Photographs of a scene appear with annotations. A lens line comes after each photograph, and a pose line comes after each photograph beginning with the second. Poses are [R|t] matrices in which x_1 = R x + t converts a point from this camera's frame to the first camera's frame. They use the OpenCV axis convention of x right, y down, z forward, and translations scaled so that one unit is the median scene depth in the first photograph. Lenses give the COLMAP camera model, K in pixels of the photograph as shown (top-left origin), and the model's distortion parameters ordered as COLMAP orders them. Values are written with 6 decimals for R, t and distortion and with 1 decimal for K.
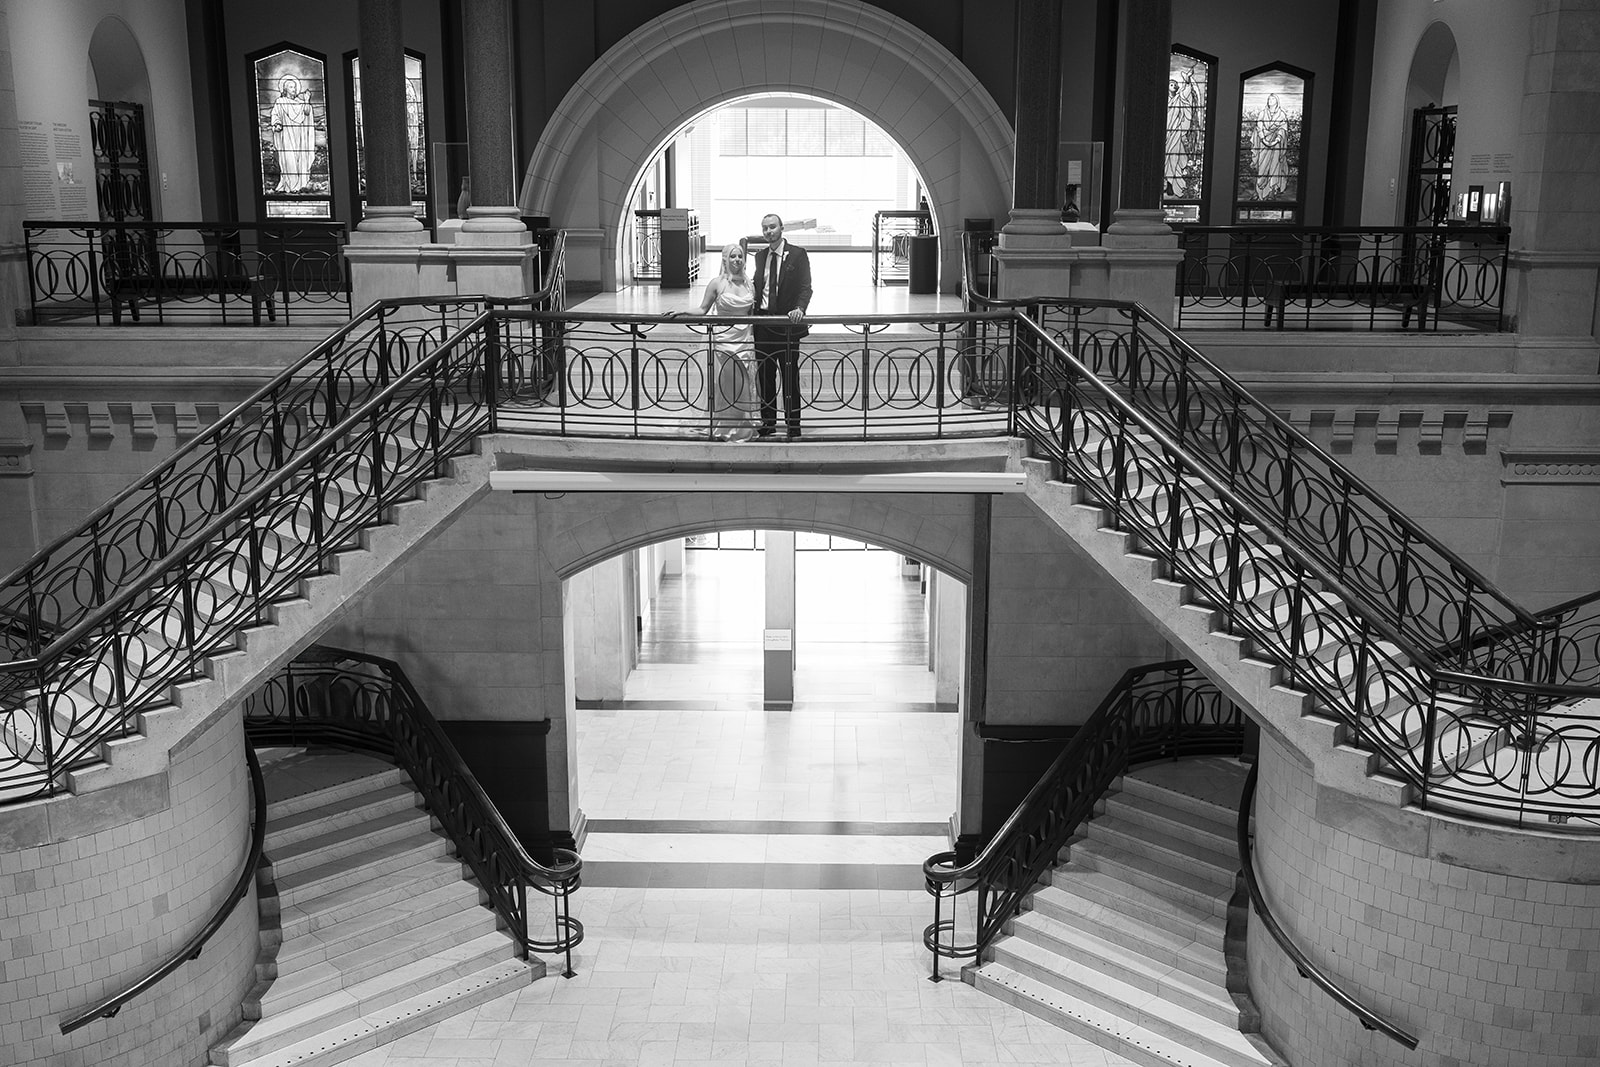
lens RADIAL K [[1614.7, 0, 799.8], [0, 1614.7, 533.1], [0, 0, 1]] dist [0.001216, 0.000000]
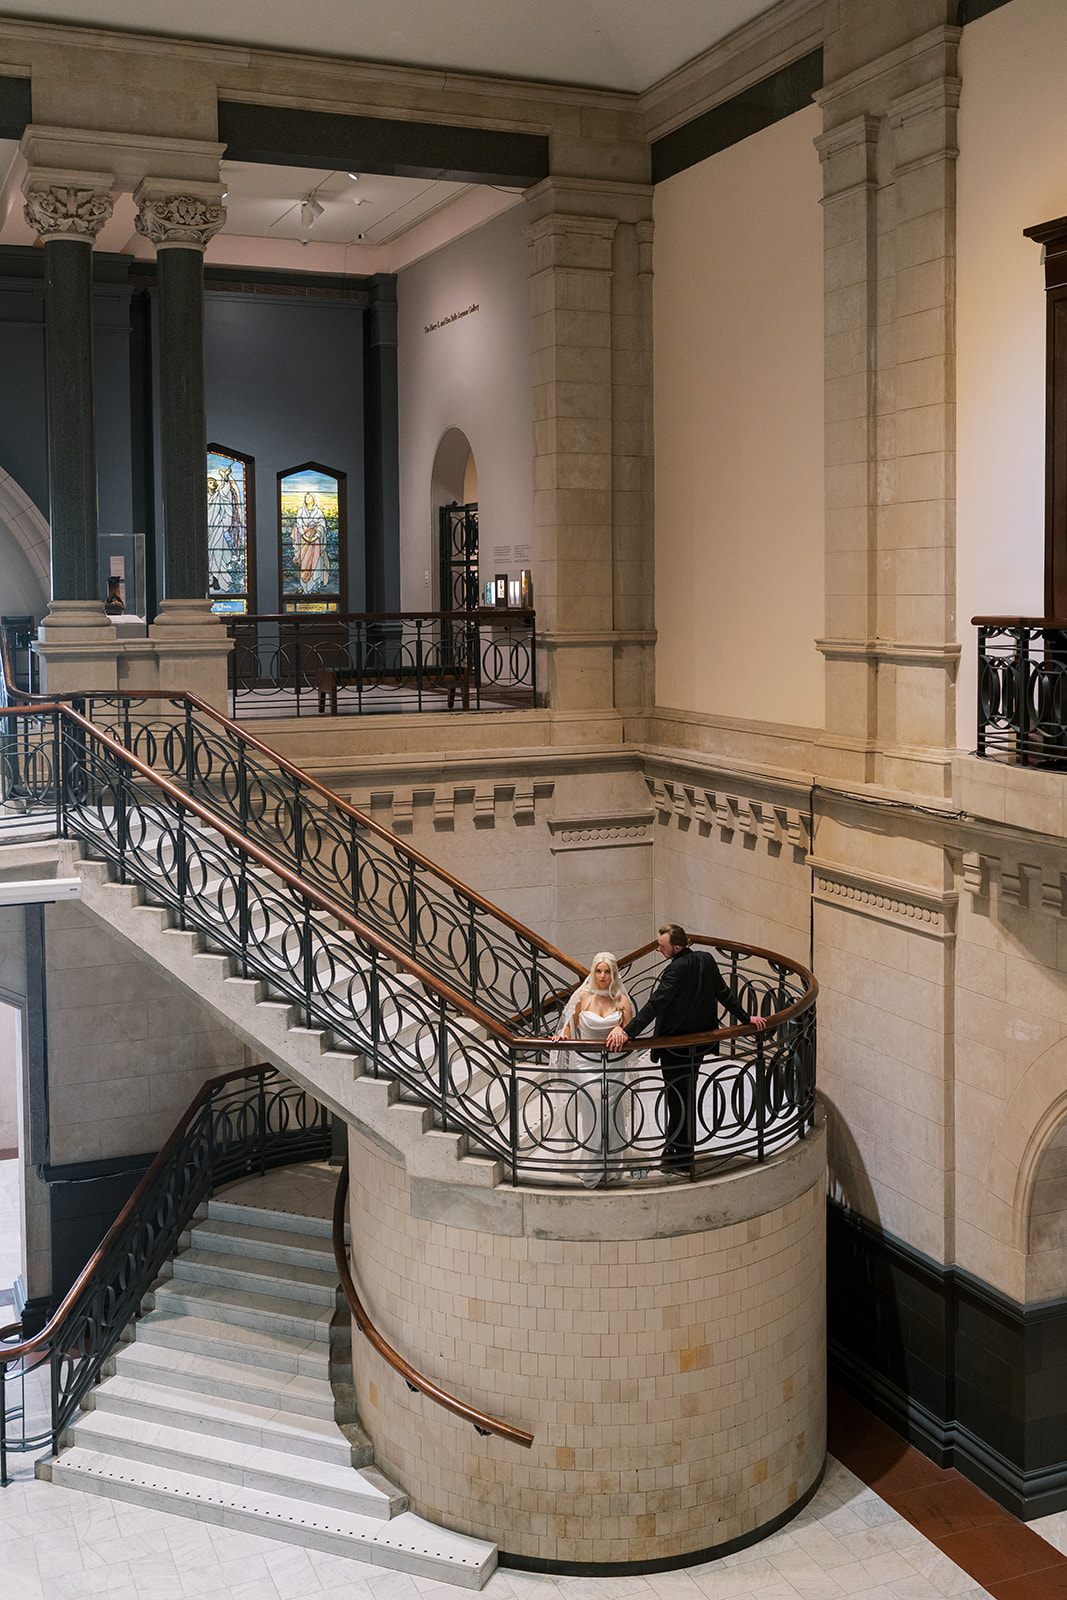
lens RADIAL K [[1614.7, 0, 532.5], [0, 1614.7, 670.1], [0, 0, 1]] dist [0.001216, 0.000000]
pose [[0.915930, -0.030255, 0.400195, 0.010765], [0.097448, 0.984079, -0.148633, 0.007890], [-0.389327, 0.175136, 0.904296, 0.044526]]
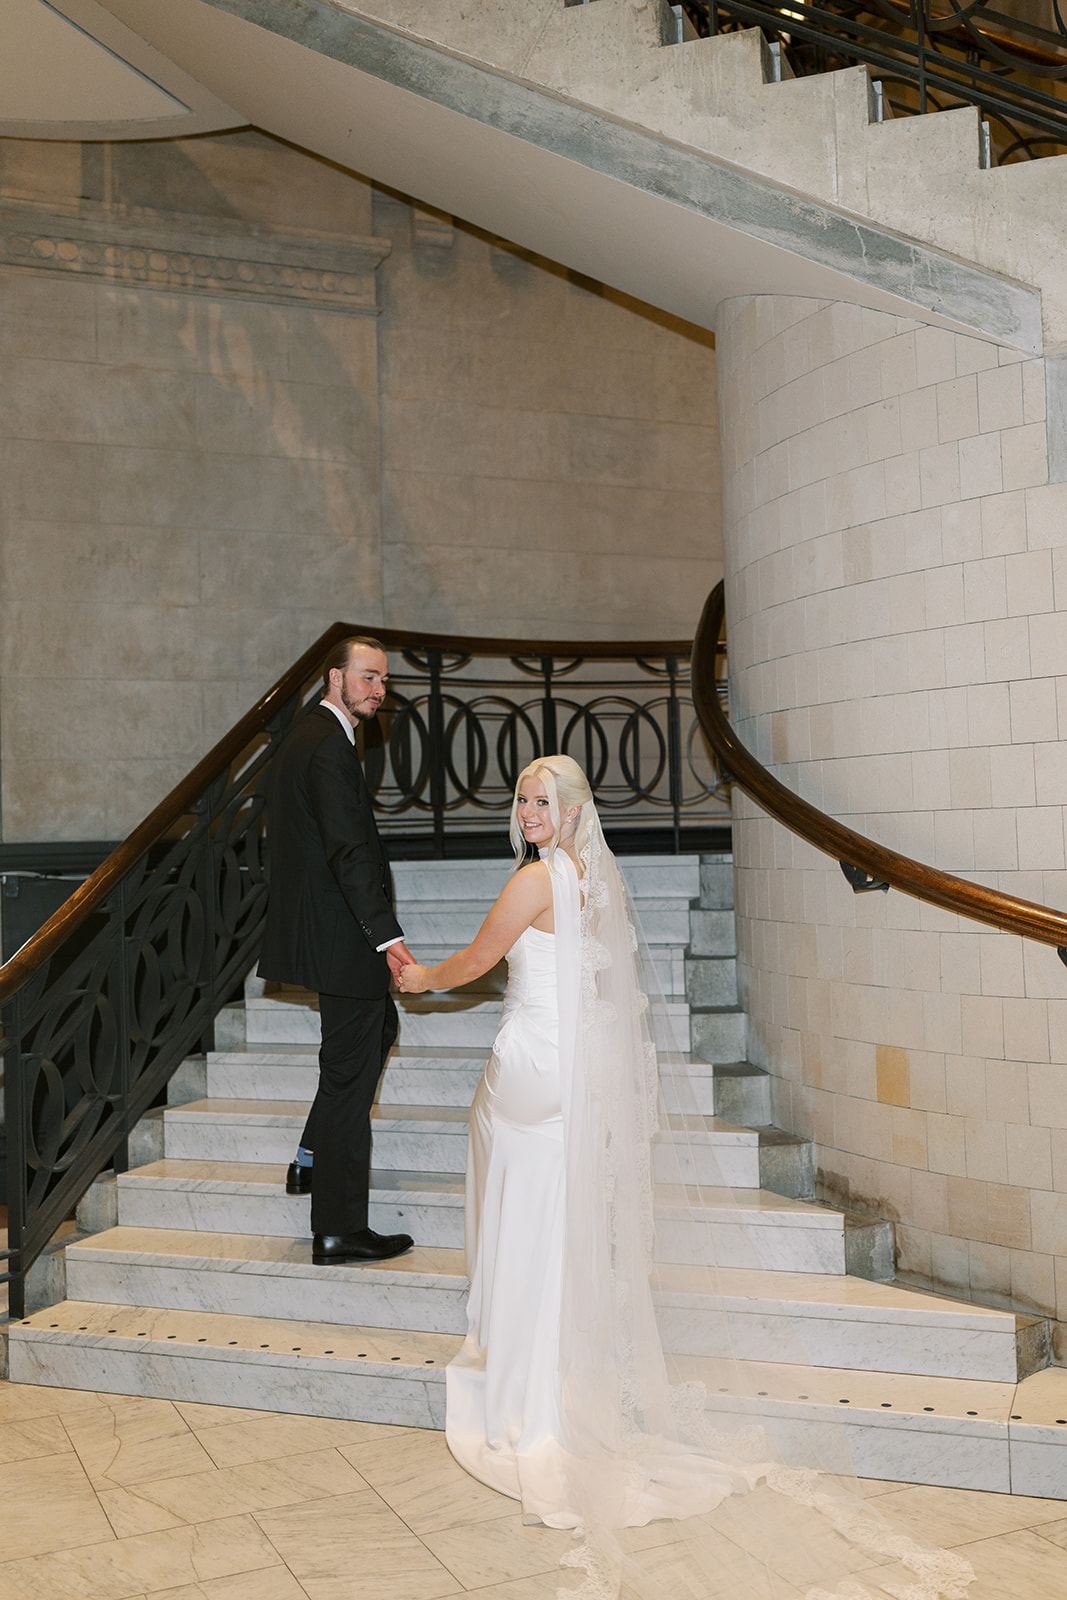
lens RADIAL K [[1614.7, 0, 533.3], [0, 1614.7, 801.7], [0, 0, 1]] dist [0.001216, 0.000000]
pose [[0.903101, -0.017995, 0.429050, 0.063262], [0.124811, 0.966990, -0.222156, 0.240327], [-0.410889, 0.254180, 0.875536, 0.612209]]
